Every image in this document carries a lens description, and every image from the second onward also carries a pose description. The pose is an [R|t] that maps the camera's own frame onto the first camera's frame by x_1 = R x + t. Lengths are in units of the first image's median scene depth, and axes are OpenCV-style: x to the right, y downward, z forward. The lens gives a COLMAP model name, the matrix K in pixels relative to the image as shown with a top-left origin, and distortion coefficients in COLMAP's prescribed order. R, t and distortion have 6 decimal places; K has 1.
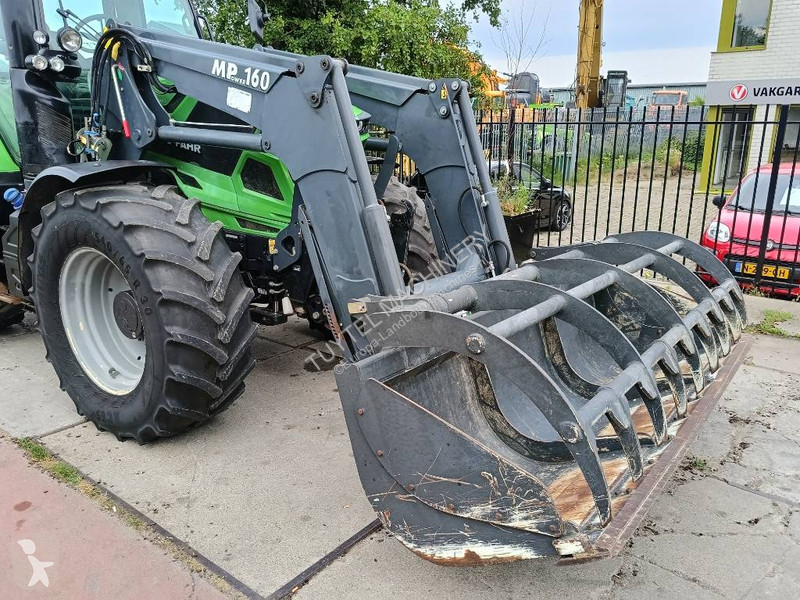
lens RADIAL K [[611.3, 0, 402.2], [0, 611.3, 303.1], [0, 0, 1]] dist [0.056681, -0.073367]
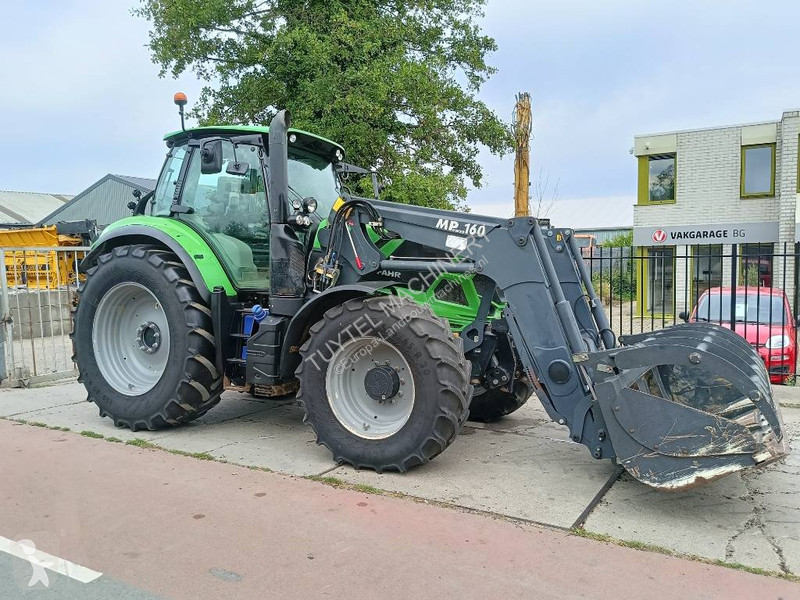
lens RADIAL K [[611.3, 0, 404.6], [0, 611.3, 305.2], [0, 0, 1]] dist [0.056681, -0.073367]
pose [[0.991077, -0.020676, 0.131675, -0.540321], [0.048827, 0.975542, -0.214320, 0.142109], [-0.124023, 0.218837, 0.967847, -0.423764]]
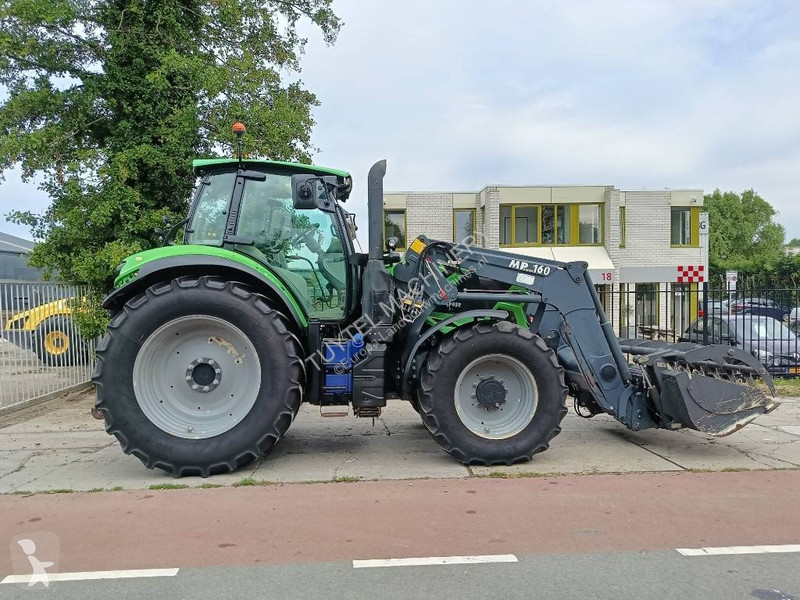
lens RADIAL K [[611.3, 0, 402.3], [0, 611.3, 302.8], [0, 0, 1]] dist [0.056681, -0.073367]
pose [[0.757304, -0.012863, 0.652935, -1.691141], [0.195298, 0.958513, -0.207633, 0.078813], [-0.623176, 0.284758, 0.728398, -0.183945]]
